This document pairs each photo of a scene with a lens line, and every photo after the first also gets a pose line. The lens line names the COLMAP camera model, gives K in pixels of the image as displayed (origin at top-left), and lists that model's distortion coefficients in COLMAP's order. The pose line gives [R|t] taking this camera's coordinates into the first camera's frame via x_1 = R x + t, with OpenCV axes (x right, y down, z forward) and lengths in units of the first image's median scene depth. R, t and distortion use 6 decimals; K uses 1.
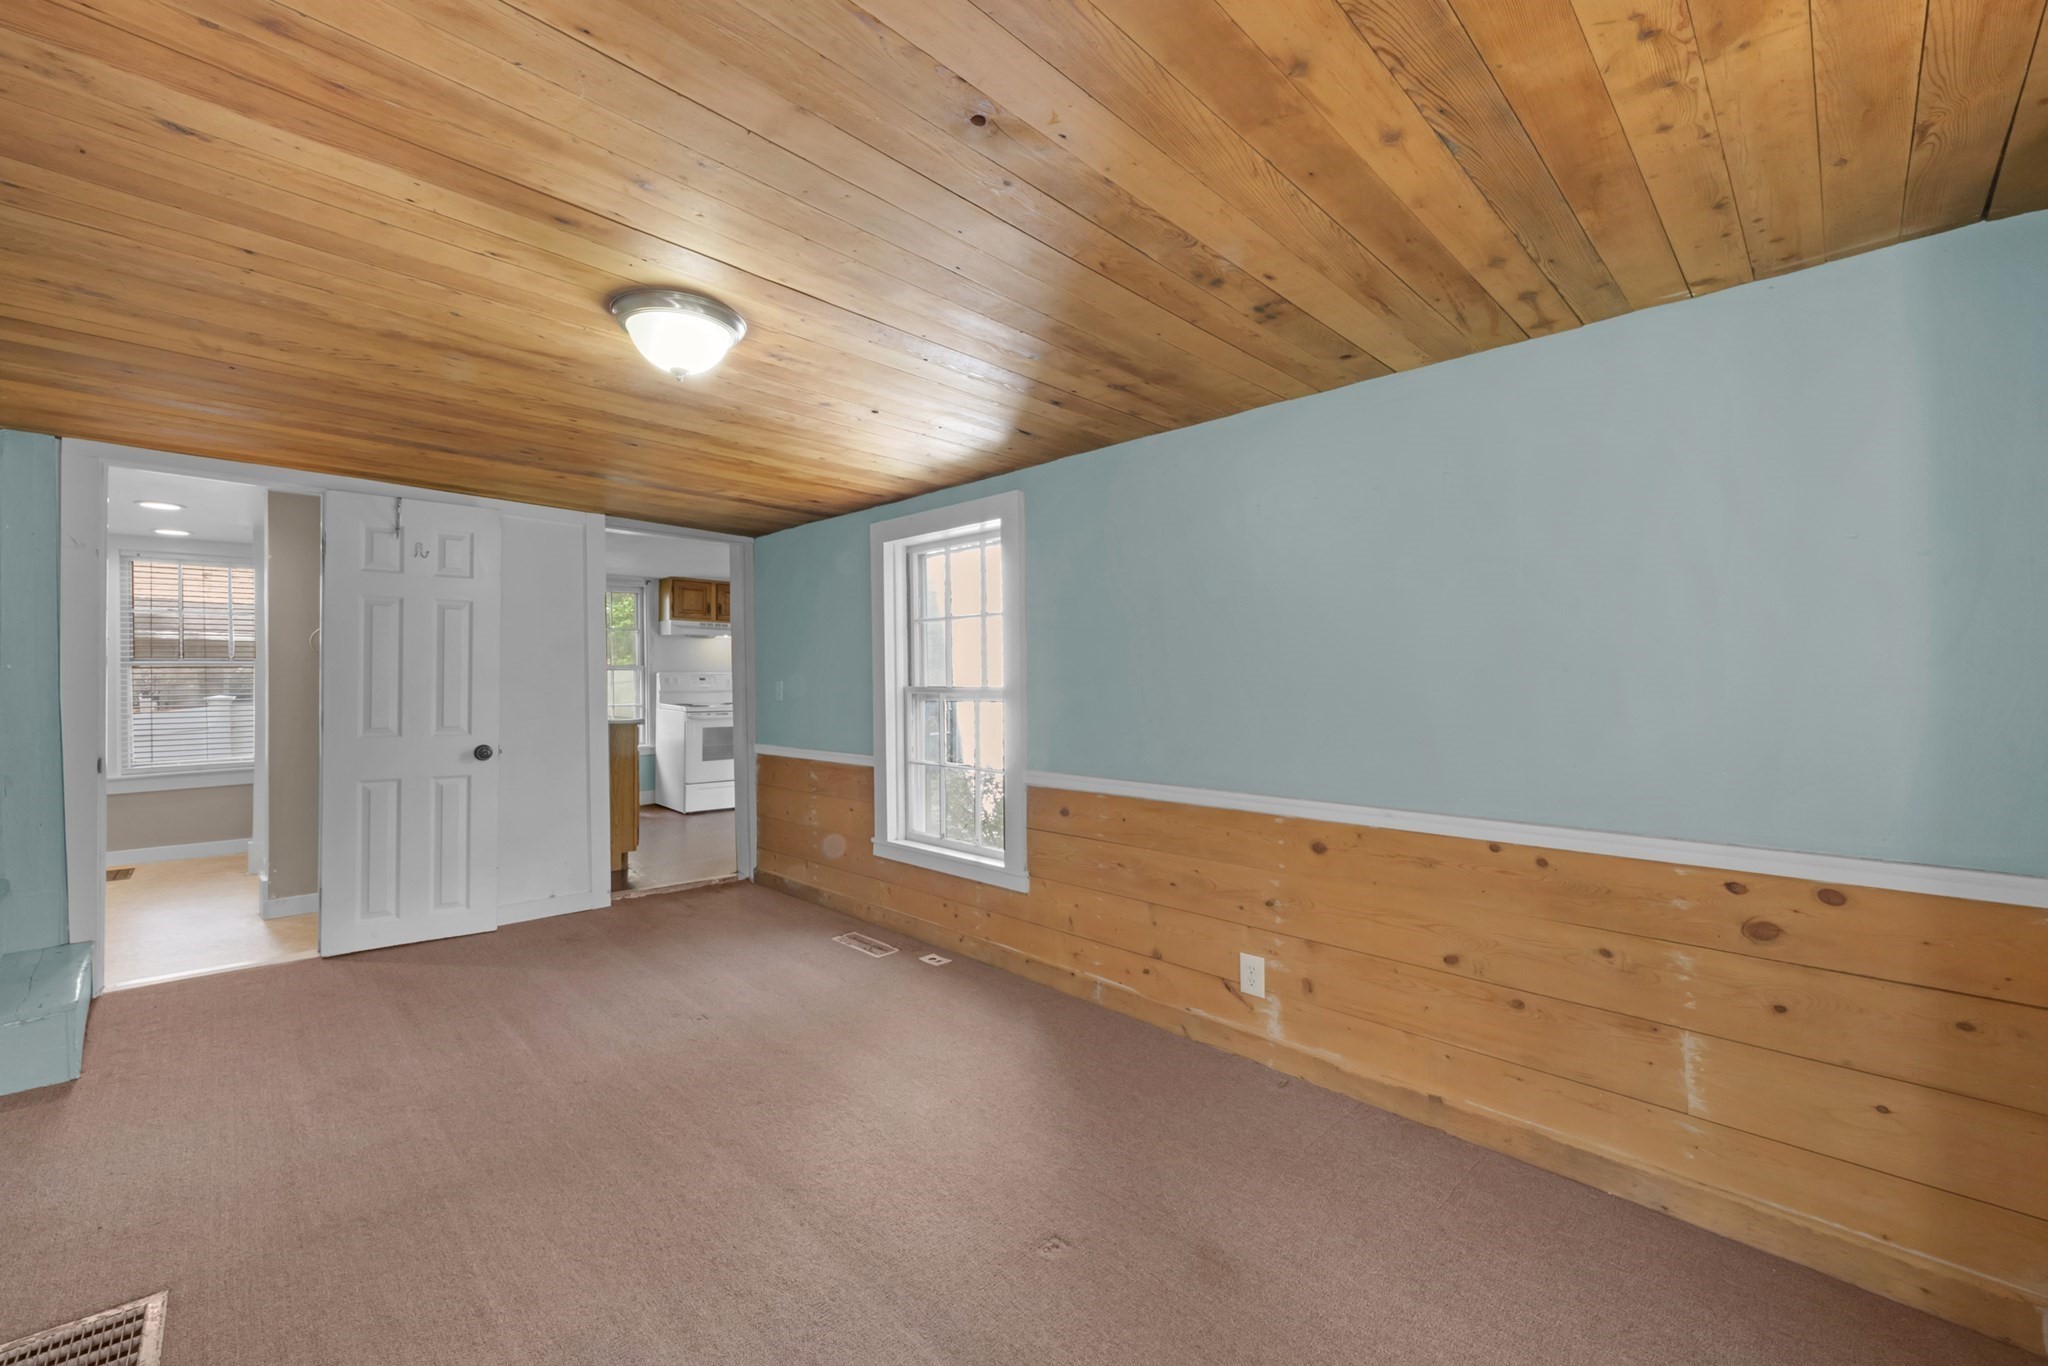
lens RADIAL K [[827.3, 0, 1023.7], [0, 827.3, 674.8], [0, 0, 1]] dist [-0.001693, -0.000362]
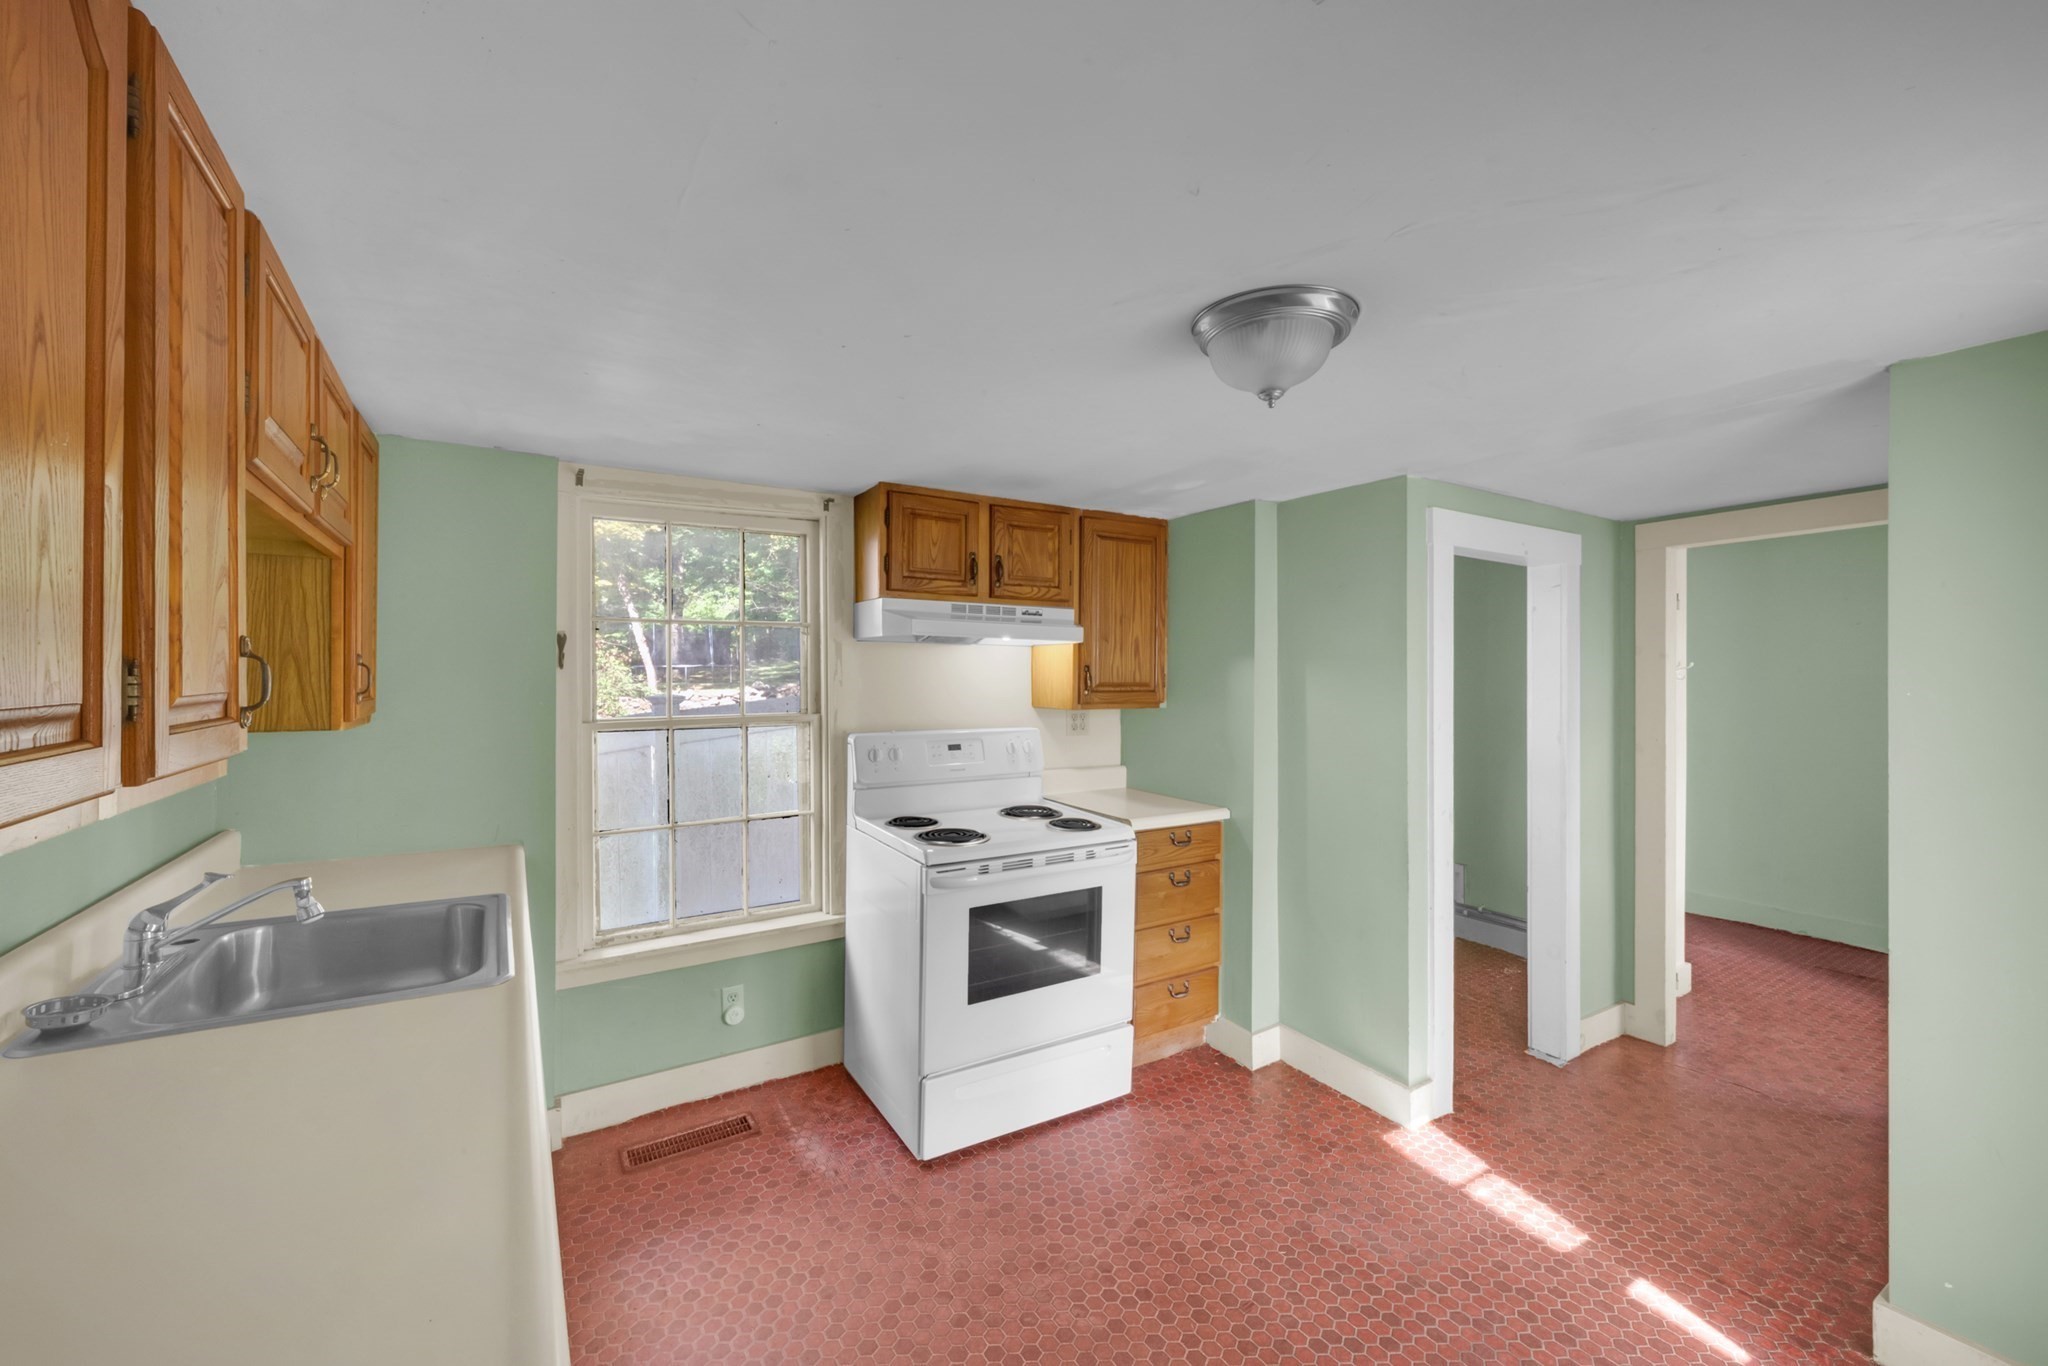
lens RADIAL K [[827.3, 0, 1023.7], [0, 827.3, 674.8], [0, 0, 1]] dist [-0.001693, -0.000362]
pose [[0.971507, -0.000252, -0.237012, -0.268439], [-0.000419, 0.999996, -0.002779, -0.028993], [0.237012, 0.002799, 0.971503, 0.634875]]
